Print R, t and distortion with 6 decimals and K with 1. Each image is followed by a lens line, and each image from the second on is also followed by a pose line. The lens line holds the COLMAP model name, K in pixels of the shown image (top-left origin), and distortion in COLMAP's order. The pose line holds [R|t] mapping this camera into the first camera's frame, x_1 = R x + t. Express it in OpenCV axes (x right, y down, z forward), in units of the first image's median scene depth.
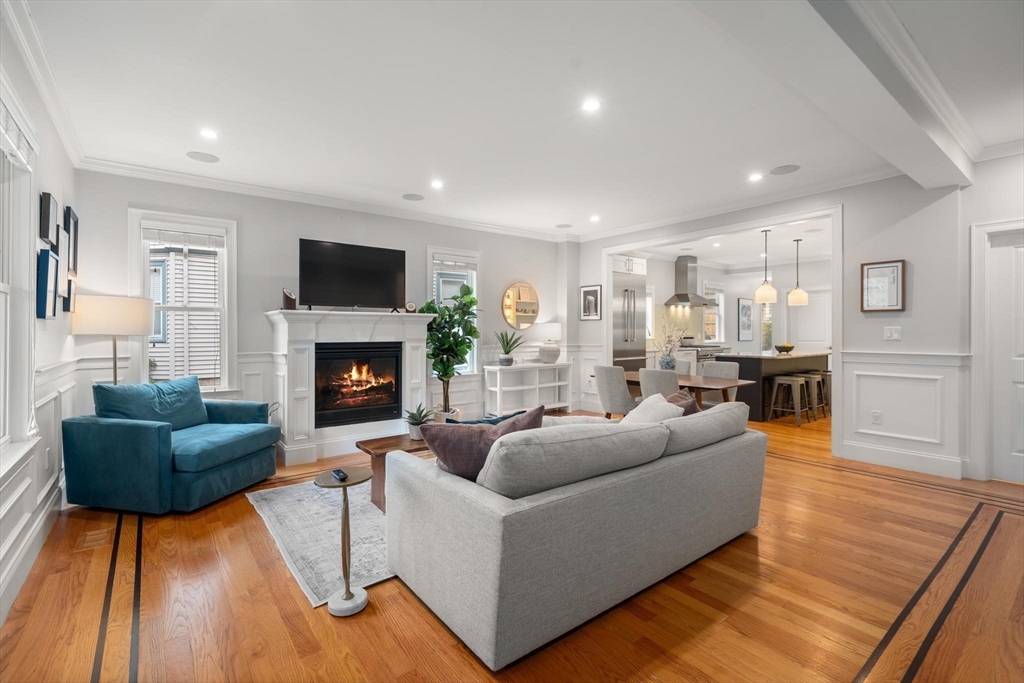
lens RADIAL K [[465.8, 0, 510.8], [0, 465.8, 332.9], [0, 0, 1]] dist [-0.004981, 0.002449]
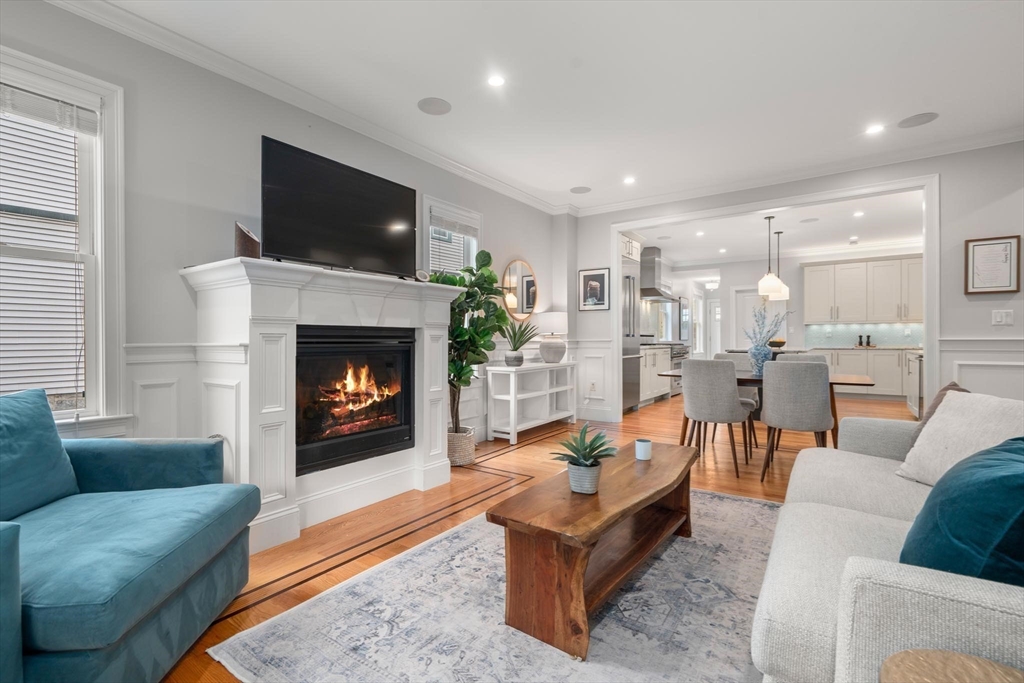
lens RADIAL K [[465.8, 0, 511.9], [0, 465.8, 340.4], [0, 0, 1]] dist [-0.004981, 0.002449]
pose [[0.957159, -0.002248, 0.289554, -0.283315], [0.002226, 0.999997, 0.000407, 0.034533], [-0.289554, 0.000255, 0.957162, 0.331390]]
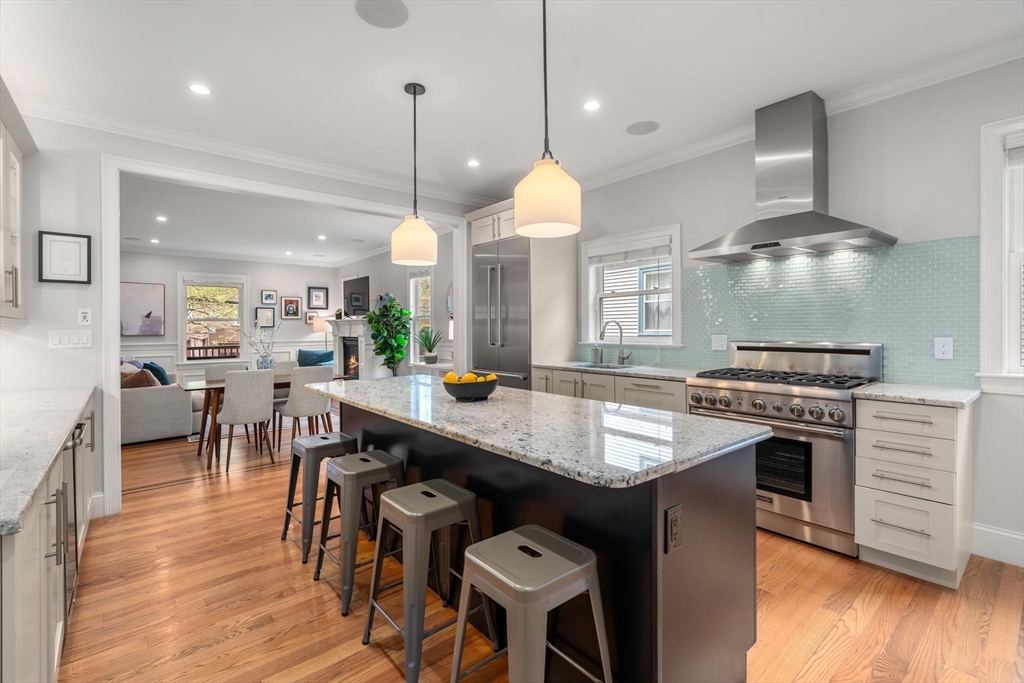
lens RADIAL K [[465.8, 0, 510.3], [0, 465.8, 333.5], [0, 0, 1]] dist [-0.004981, 0.002449]
pose [[0.019582, 0.009538, -0.999763, 1.249628], [0.009514, 0.999907, 0.009726, -0.010001], [0.999763, -0.009702, 0.019489, 1.397982]]
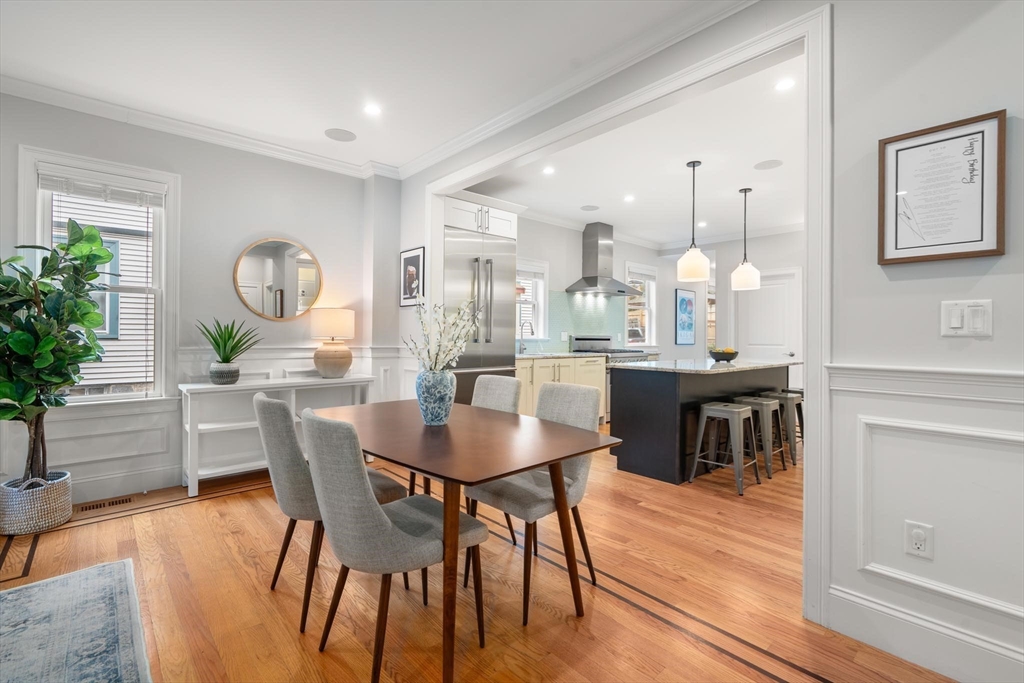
lens RADIAL K [[465.8, 0, 513.2], [0, 465.8, 334.8], [0, 0, 1]] dist [-0.004981, 0.002449]
pose [[0.997548, 0.008692, 0.069446, 0.351567], [-0.008380, 0.999953, -0.004778, 0.015376], [-0.069484, 0.004185, 0.997574, 0.527910]]
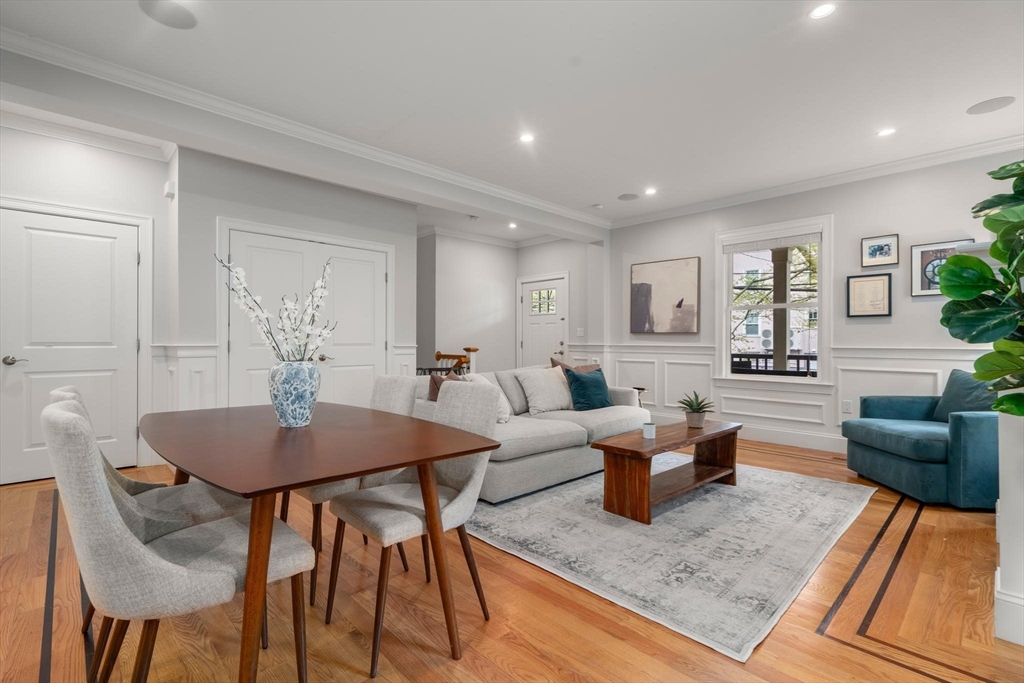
lens RADIAL K [[465.8, 0, 505.8], [0, 465.8, 349.3], [0, 0, 1]] dist [-0.004981, 0.002449]
pose [[-0.996472, -0.017001, -0.082190, 0.192937], [-0.017662, 0.999817, 0.007318, 0.036176], [0.082051, 0.008744, -0.996590, 1.274155]]
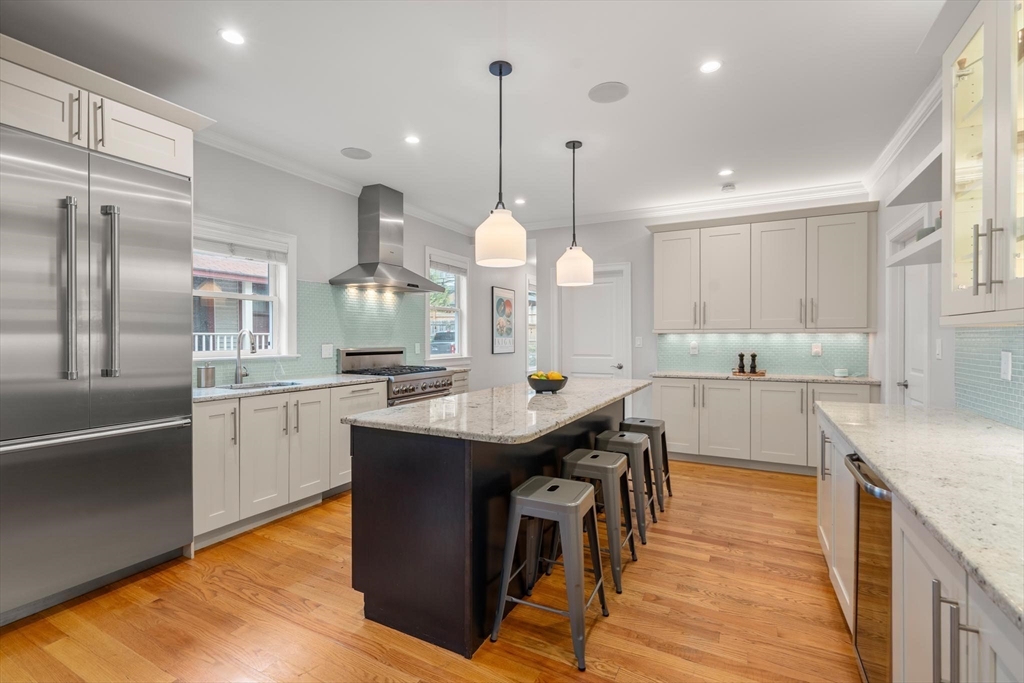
lens RADIAL K [[465.8, 0, 513.5], [0, 465.8, 339.2], [0, 0, 1]] dist [-0.004981, 0.002449]
pose [[0.909488, -0.001485, 0.415728, 0.526389], [0.000407, 0.999996, 0.002681, -0.009256], [-0.415730, -0.002270, 0.909485, 0.860597]]
